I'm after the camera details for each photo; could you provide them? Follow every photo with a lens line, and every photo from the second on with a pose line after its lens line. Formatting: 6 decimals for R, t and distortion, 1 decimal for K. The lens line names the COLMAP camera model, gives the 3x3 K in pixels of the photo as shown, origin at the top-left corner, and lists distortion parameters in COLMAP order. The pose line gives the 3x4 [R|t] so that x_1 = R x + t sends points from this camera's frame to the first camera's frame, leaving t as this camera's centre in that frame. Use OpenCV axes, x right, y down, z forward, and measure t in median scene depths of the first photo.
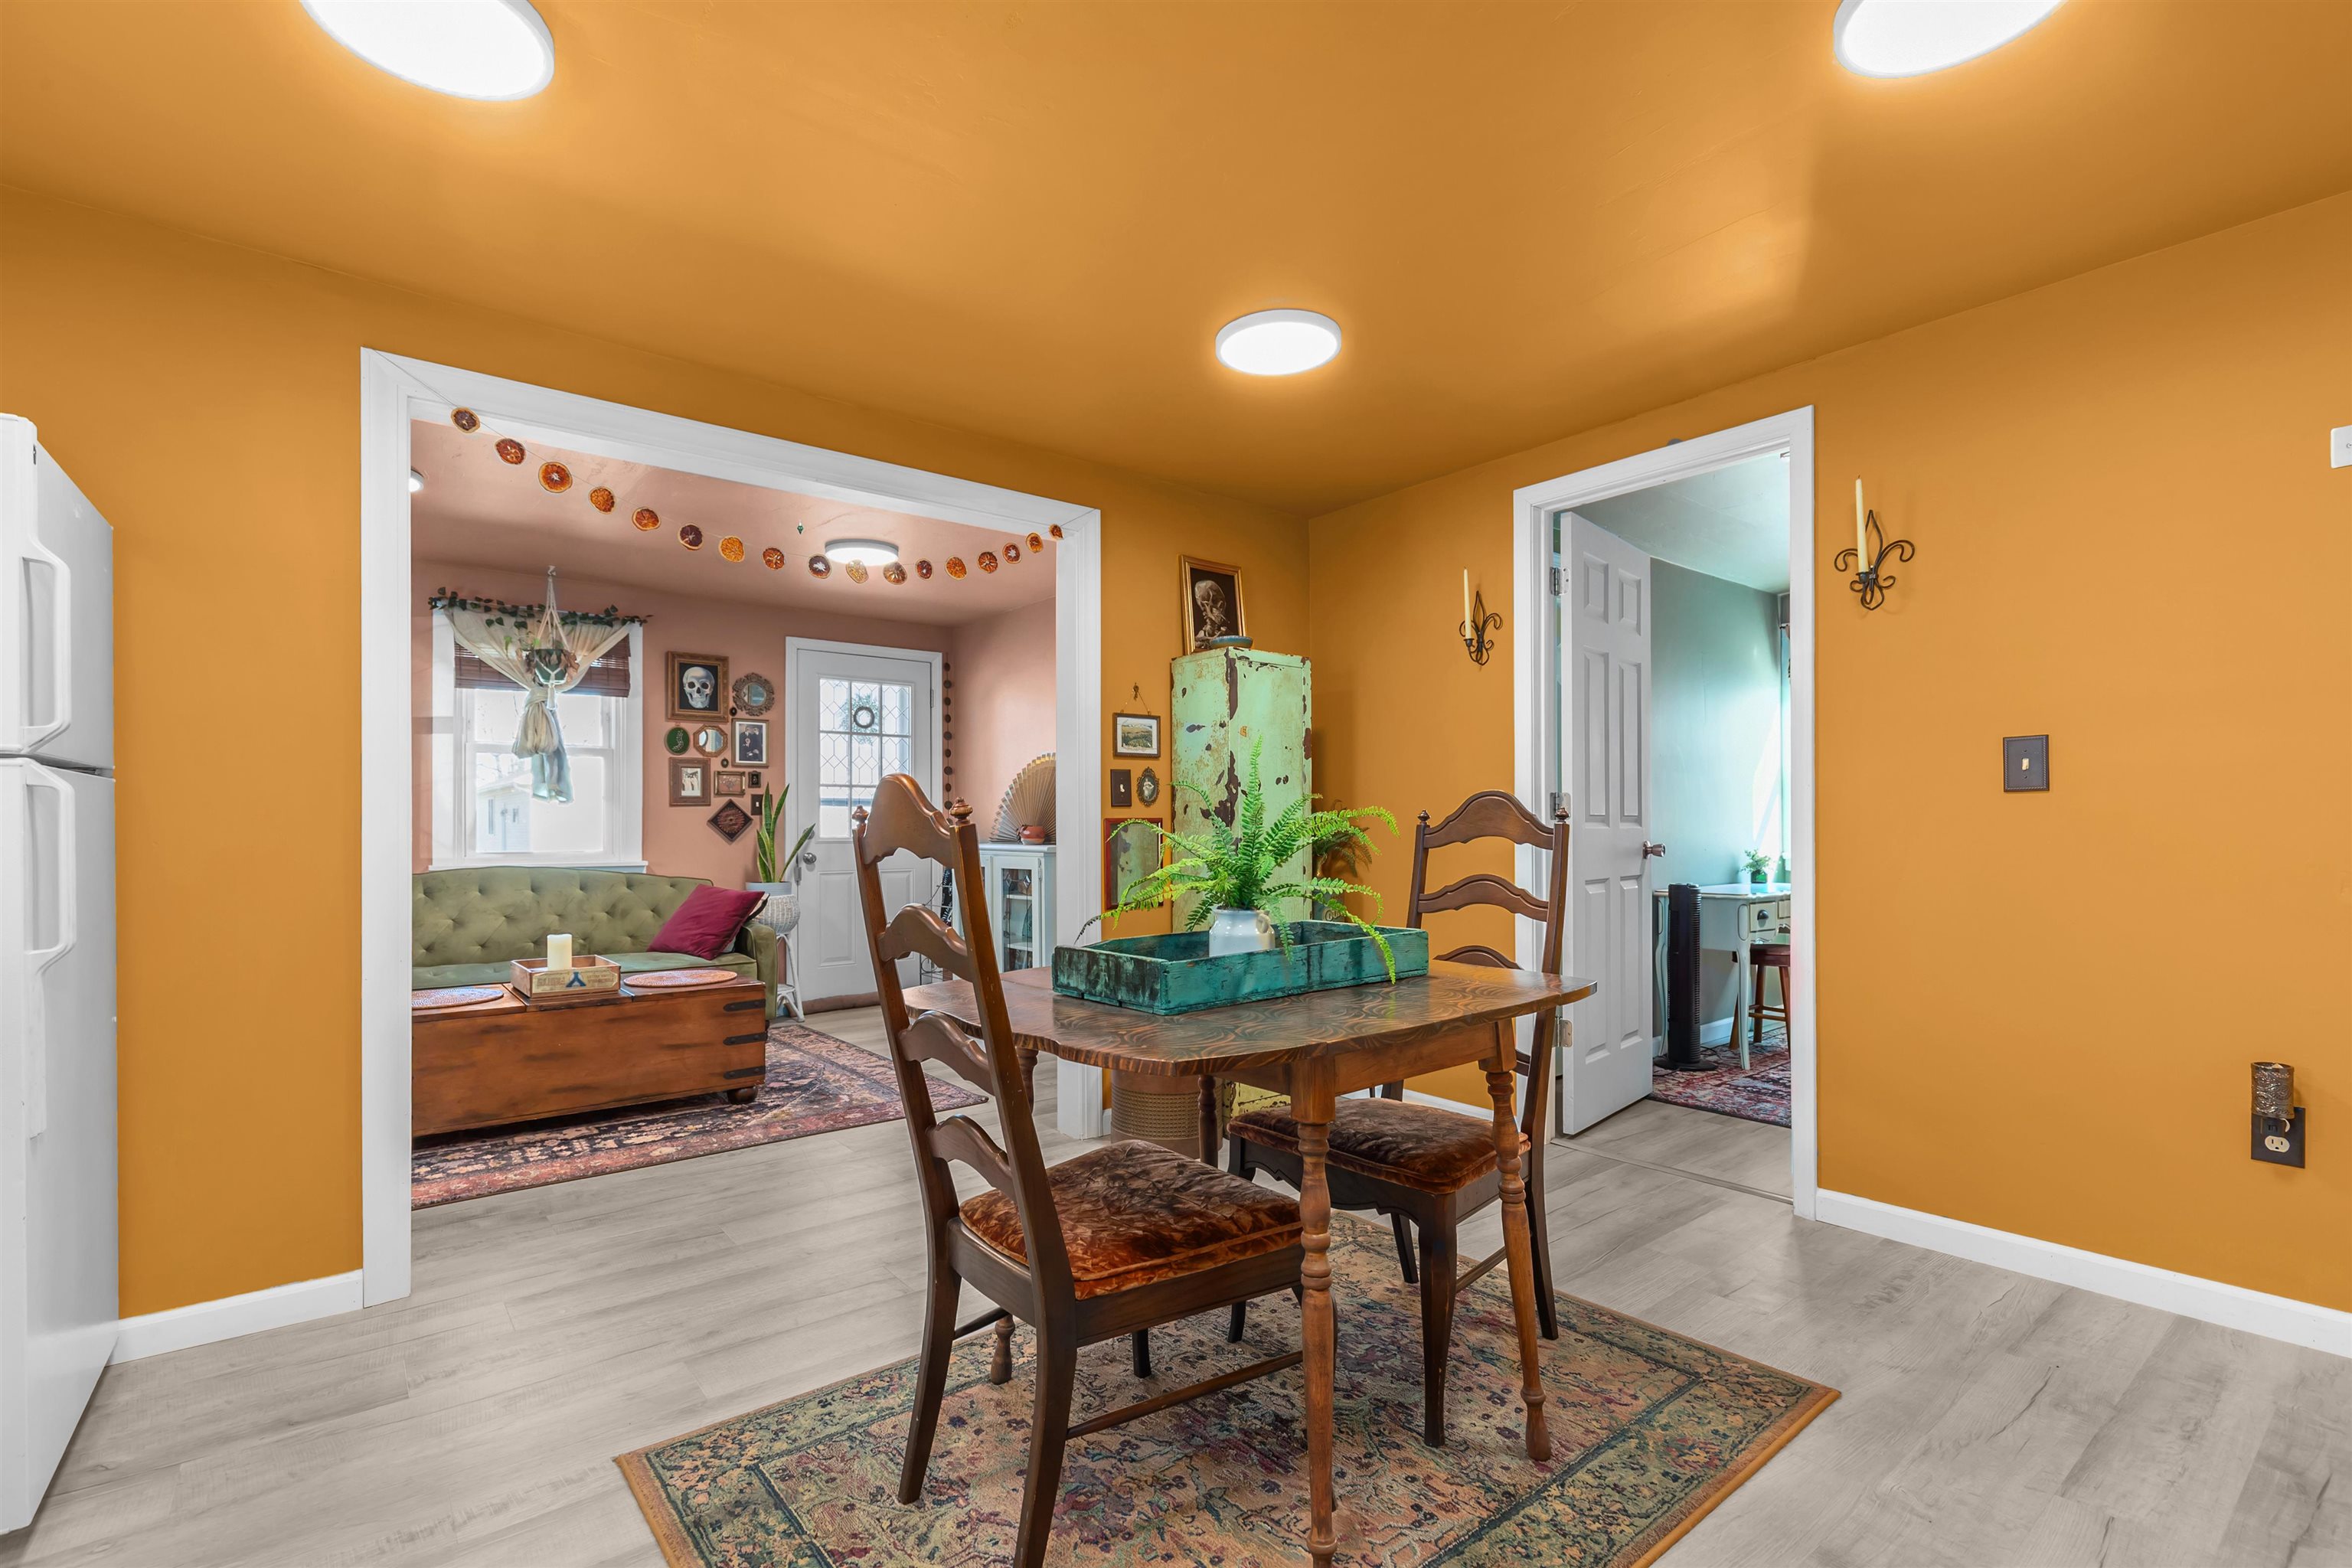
lens RADIAL K [[1073.7, 0, 1181.0], [0, 1073.7, 821.4], [0, 0, 1]] dist [0.010681, -0.000027]
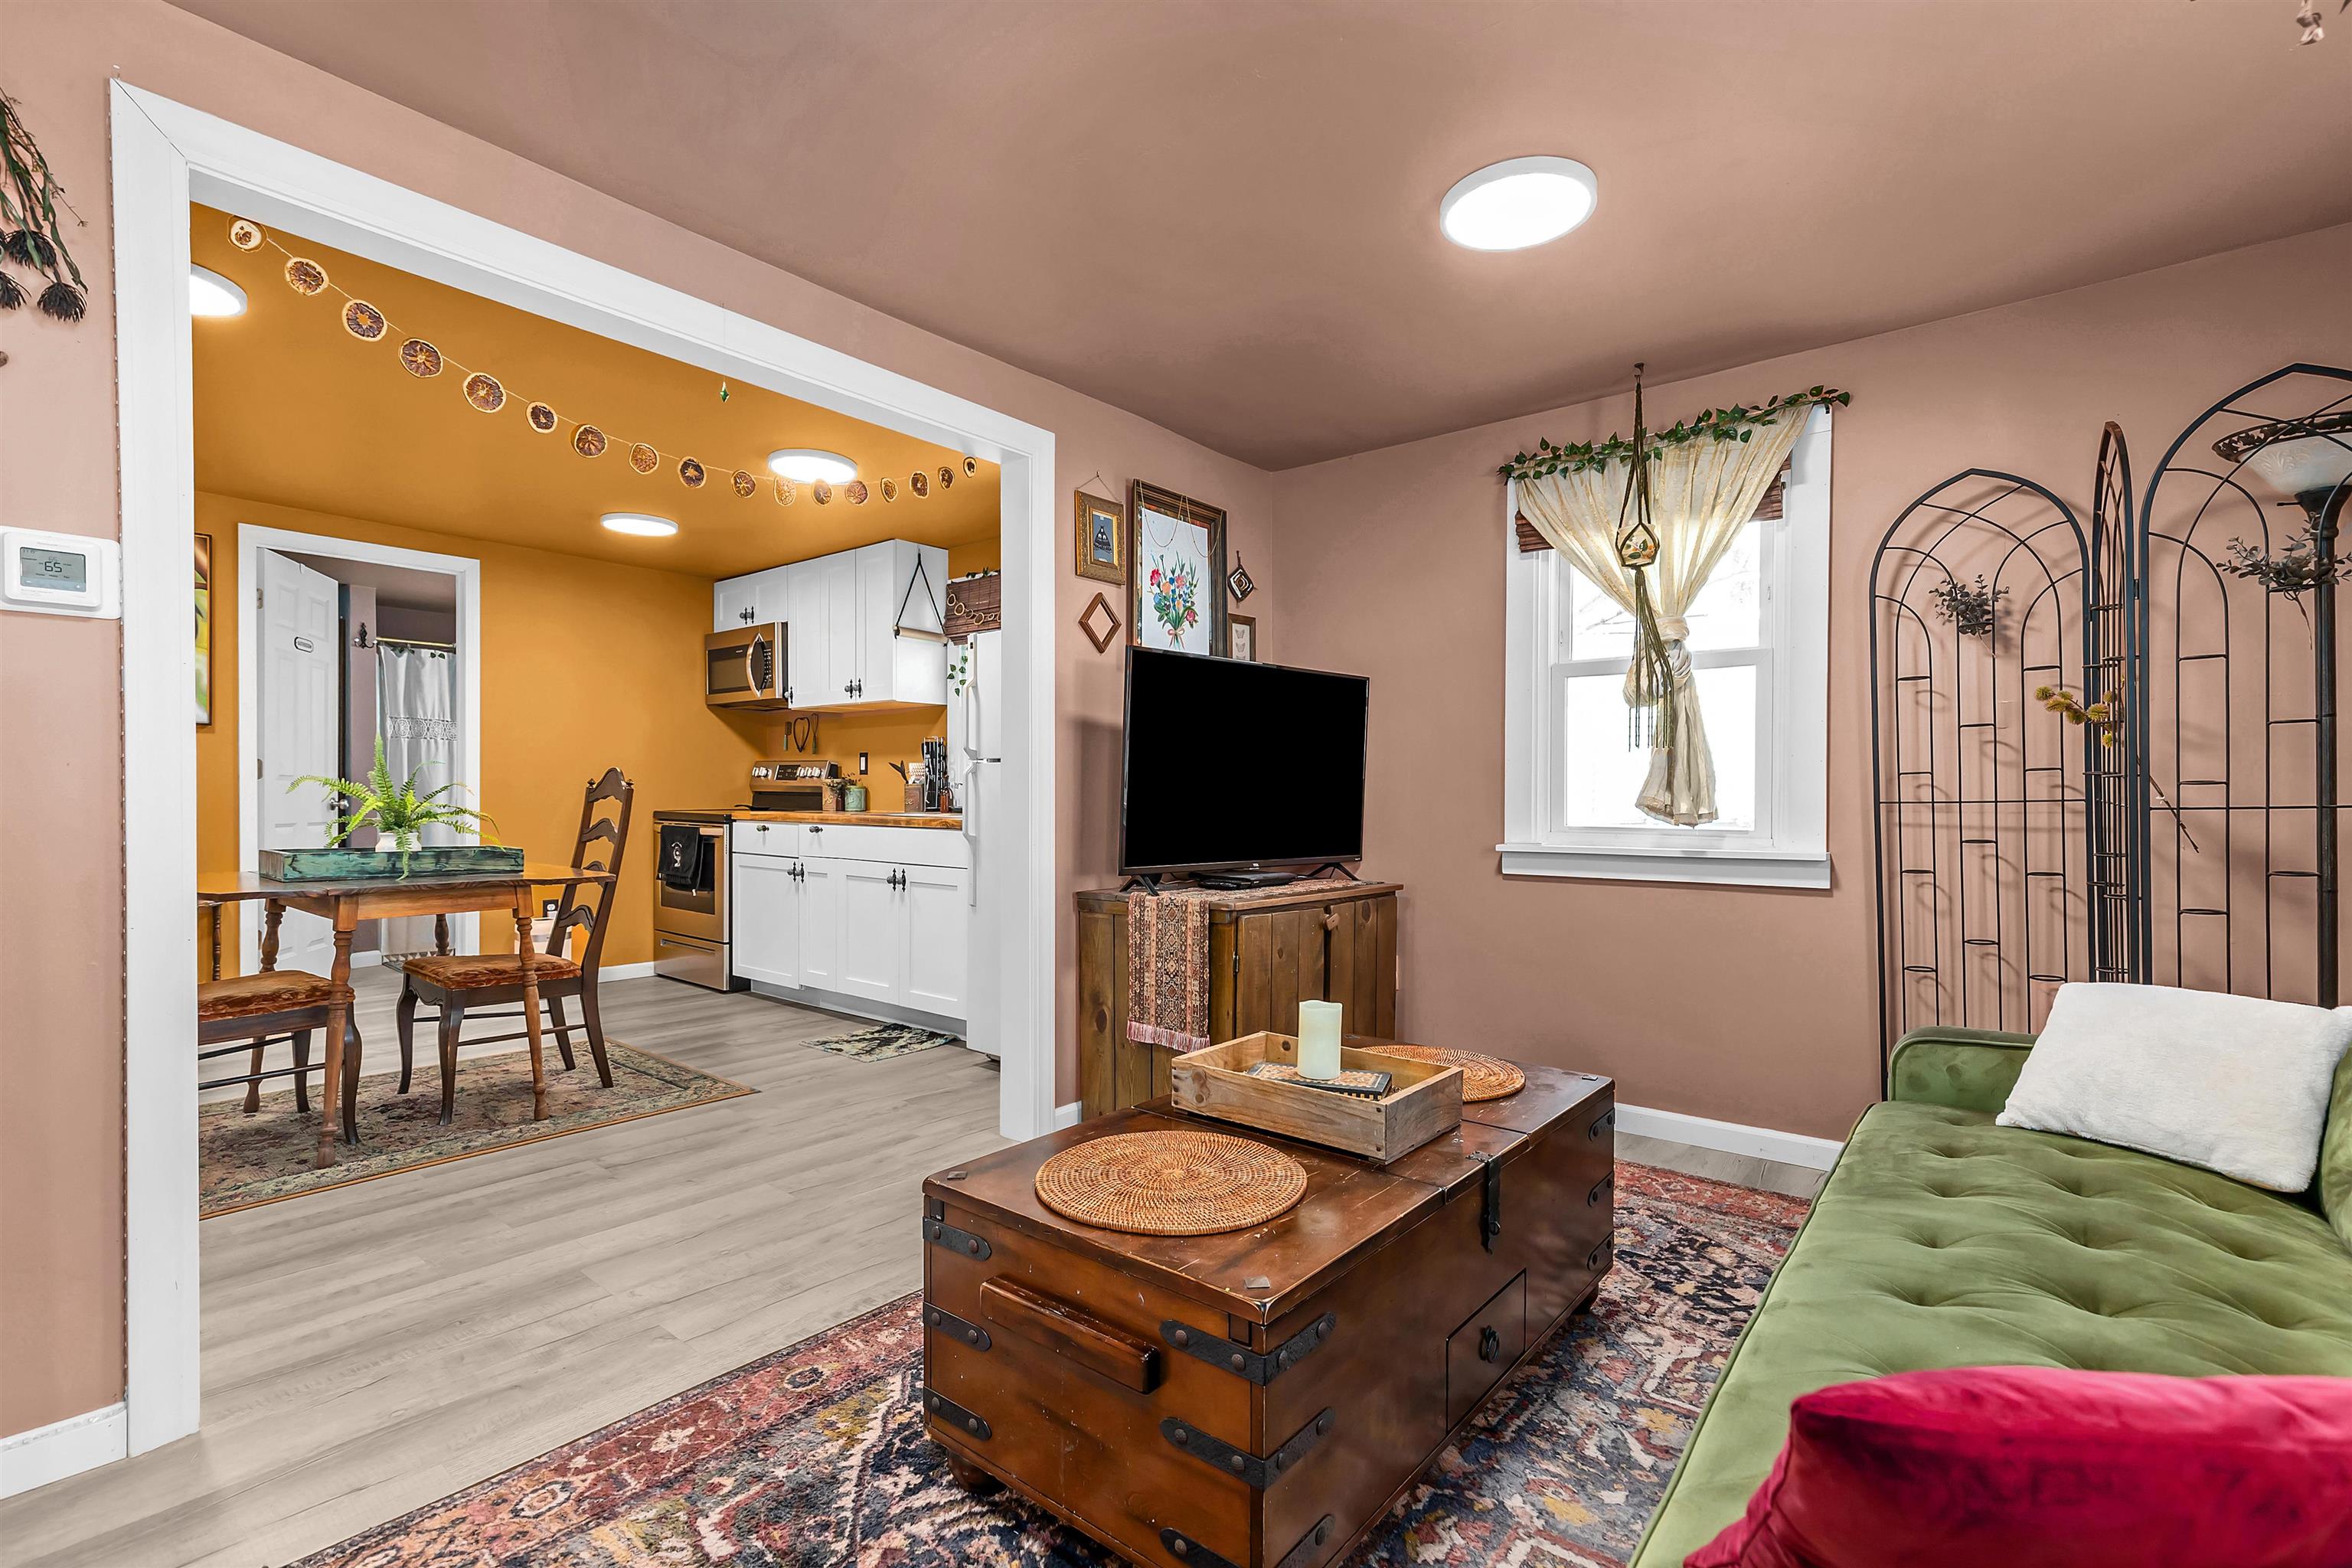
lens RADIAL K [[1057.5, 0, 1177.4], [0, 1057.5, 805.4], [0, 0, 1]] dist [0.005057, -0.000156]
pose [[-0.979732, 0.002637, -0.200293, -0.303087], [0.000794, 0.999957, 0.009281, 0.008037], [0.200309, 0.008934, -0.979692, 1.057691]]
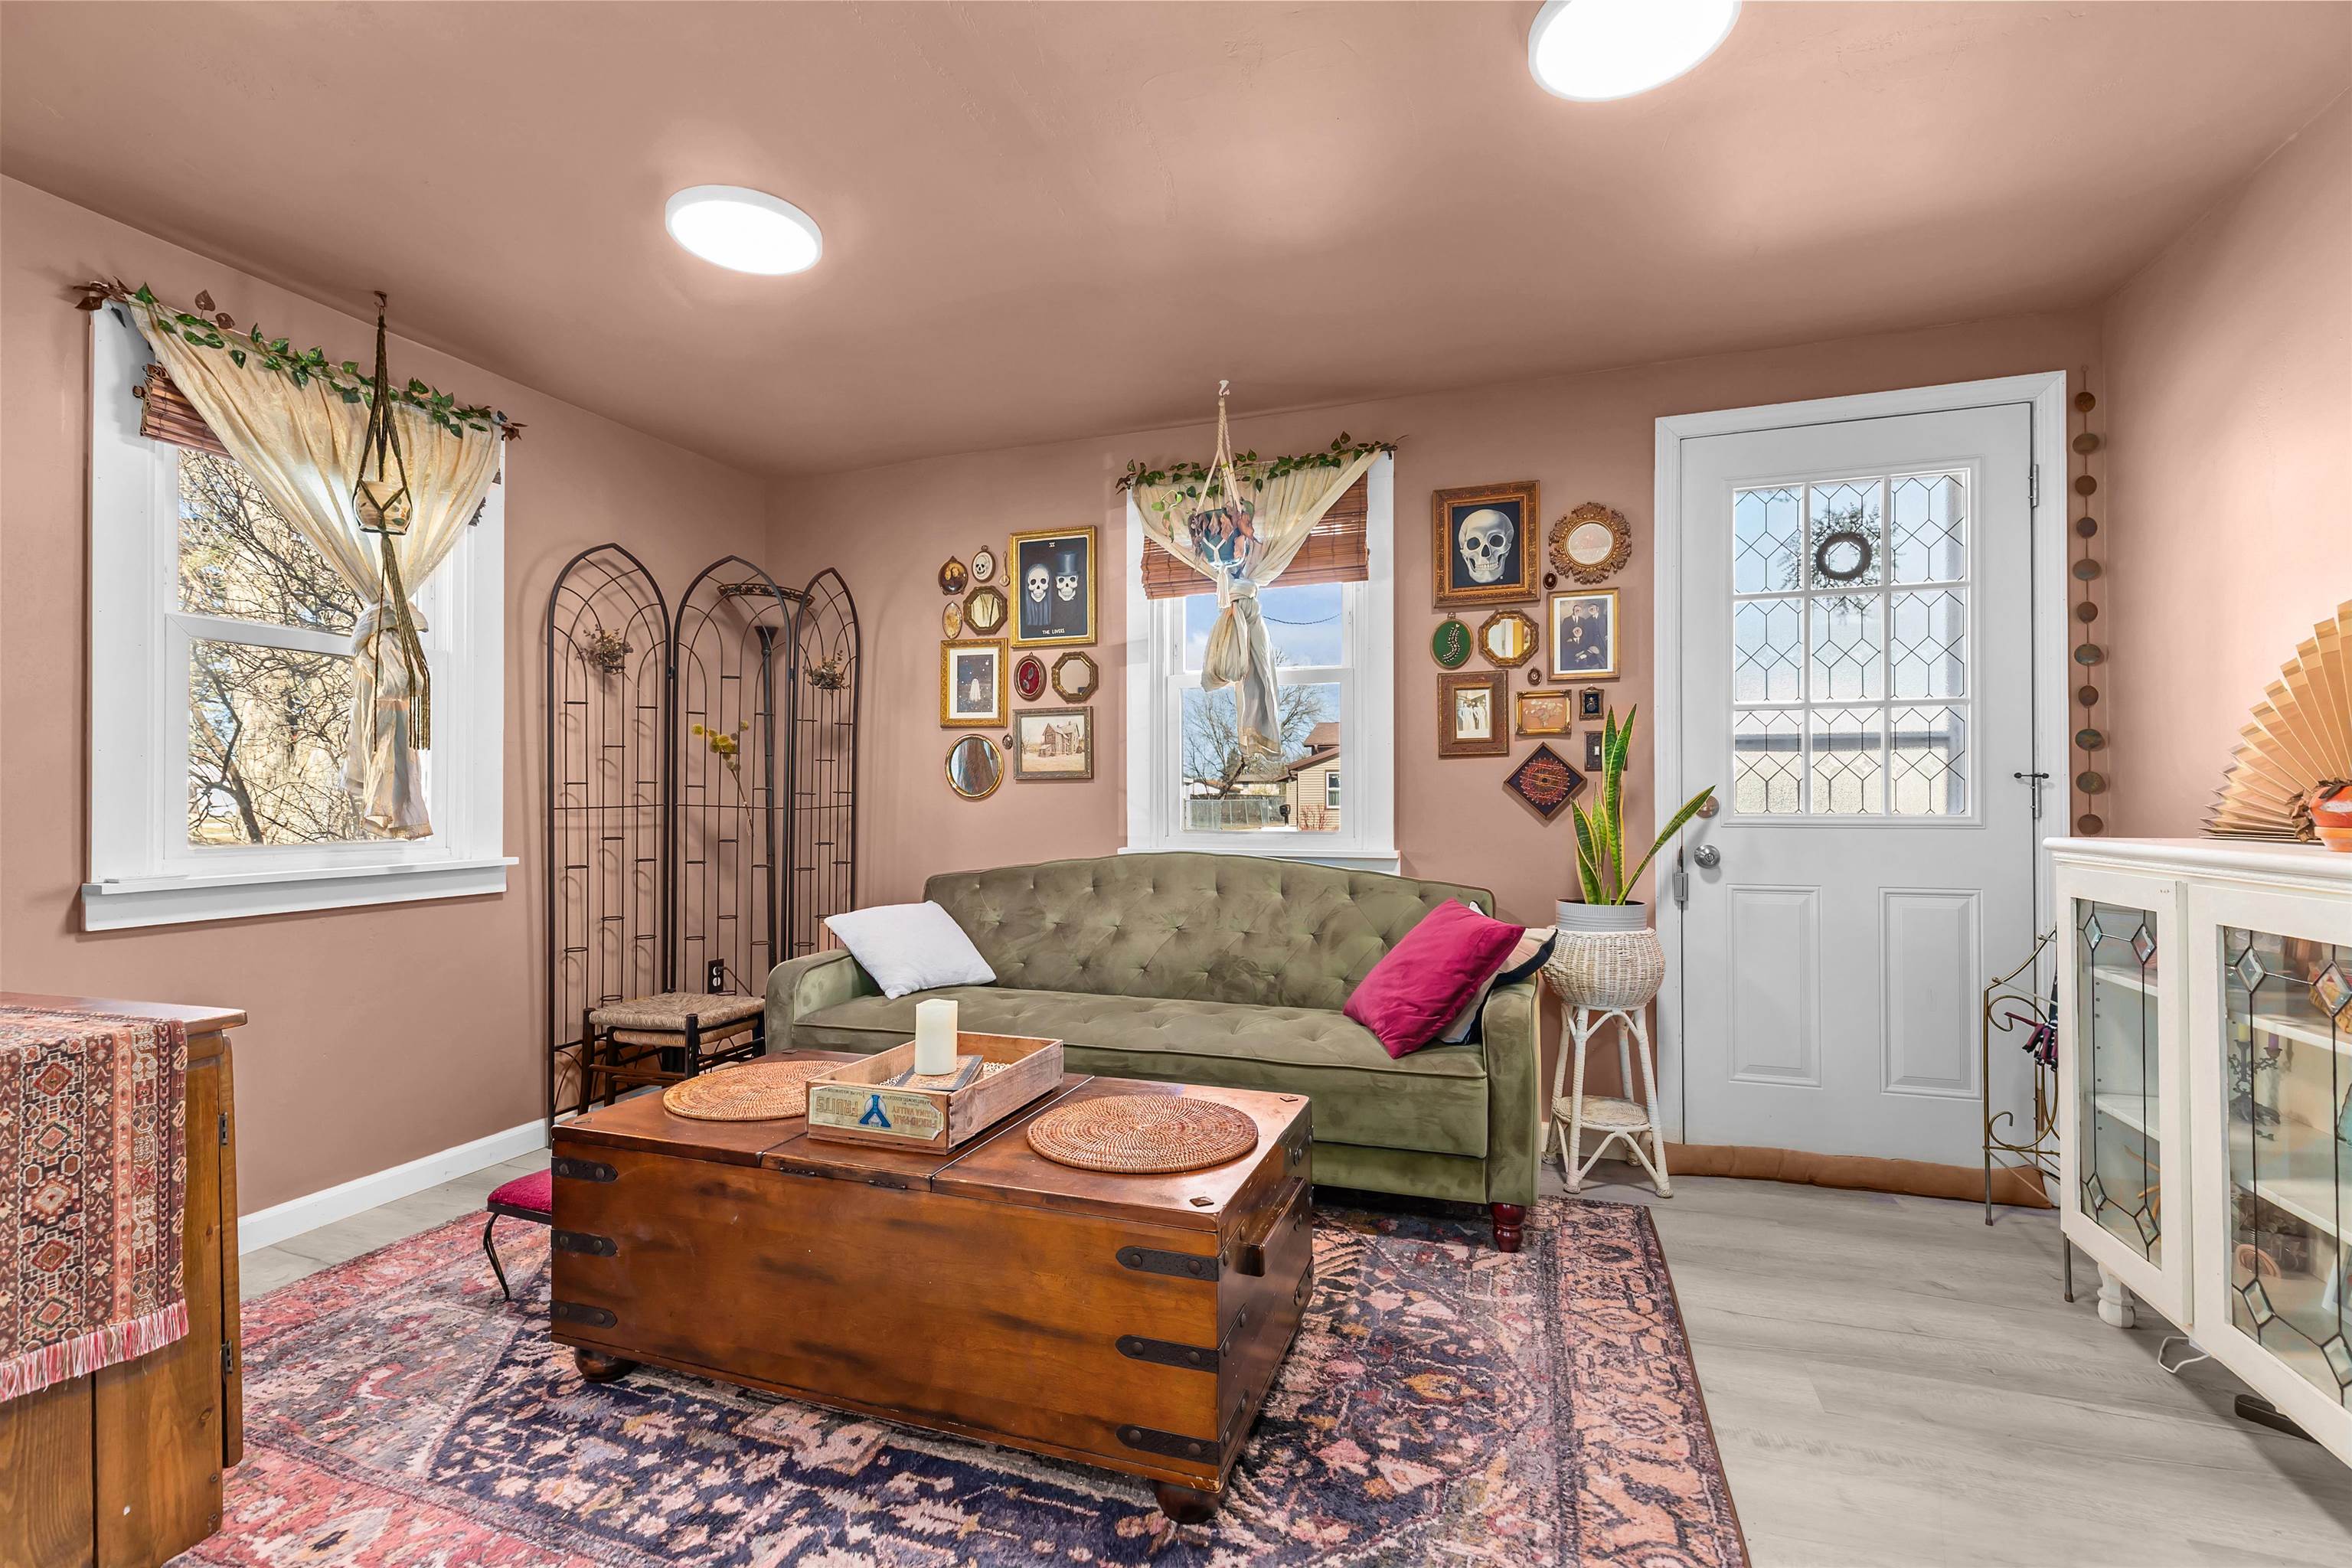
lens RADIAL K [[1052.5, 0, 1171.9], [0, 1052.5, 794.6], [0, 0, 1]] dist [0.006653, -0.000882]
pose [[0.520781, -0.003663, -0.853683, -0.067610], [0.004426, 0.999989, -0.001590, 0.006175], [0.853679, -0.002950, 0.520791, 0.607121]]
